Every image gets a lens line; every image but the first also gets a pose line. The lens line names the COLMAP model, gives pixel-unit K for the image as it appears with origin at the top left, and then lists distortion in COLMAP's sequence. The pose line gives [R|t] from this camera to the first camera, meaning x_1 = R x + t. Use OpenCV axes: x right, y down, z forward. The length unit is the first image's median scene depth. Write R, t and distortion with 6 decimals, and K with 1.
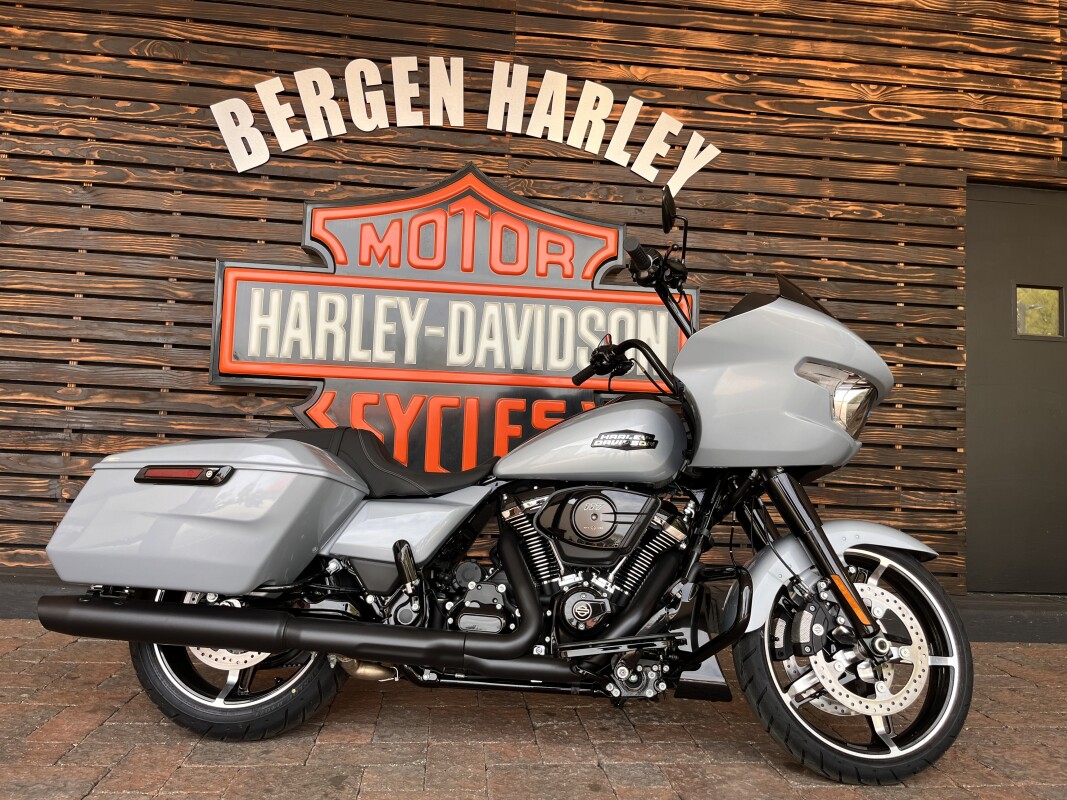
lens RADIAL K [[818.0, 0, 536.2], [0, 818.0, 386.3], [0, 0, 1]] dist [0.054531, -0.060673]
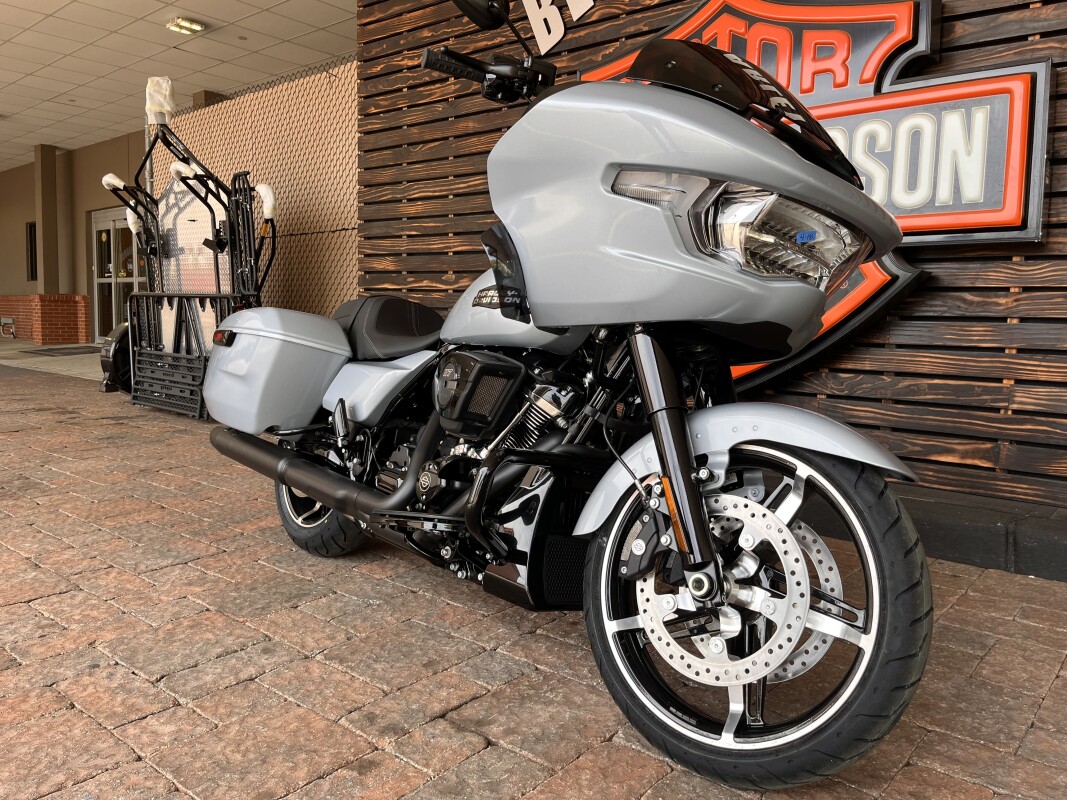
lens RADIAL K [[818.0, 0, 536.2], [0, 818.0, 386.3], [0, 0, 1]] dist [0.054531, -0.060673]
pose [[0.691945, 0.036540, -0.721025, 0.741815], [0.068826, 0.990831, 0.116262, 0.061363], [0.718662, -0.130072, 0.683086, 0.432398]]
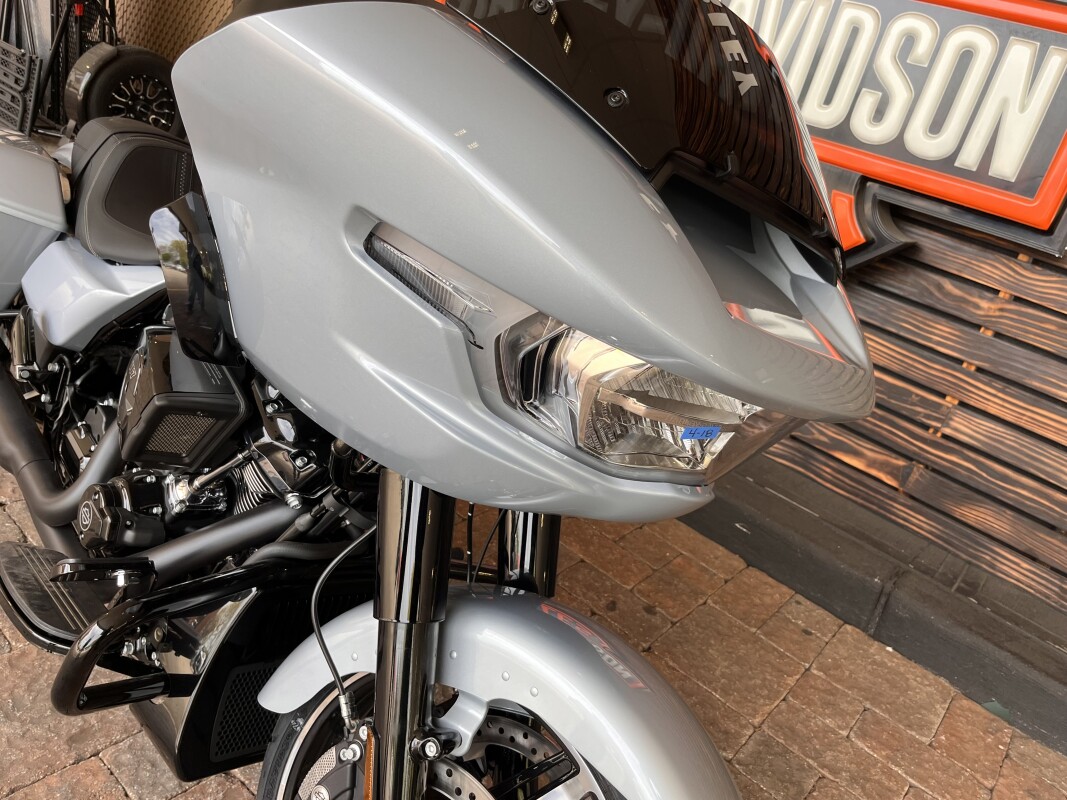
lens RADIAL K [[818.0, 0, 536.2], [0, 818.0, 386.3], [0, 0, 1]] dist [0.054531, -0.060673]
pose [[0.694313, 0.404307, -0.595370, 0.569986], [-0.169557, 0.895889, 0.410650, -0.108246], [0.699414, -0.184170, 0.690580, 0.752121]]
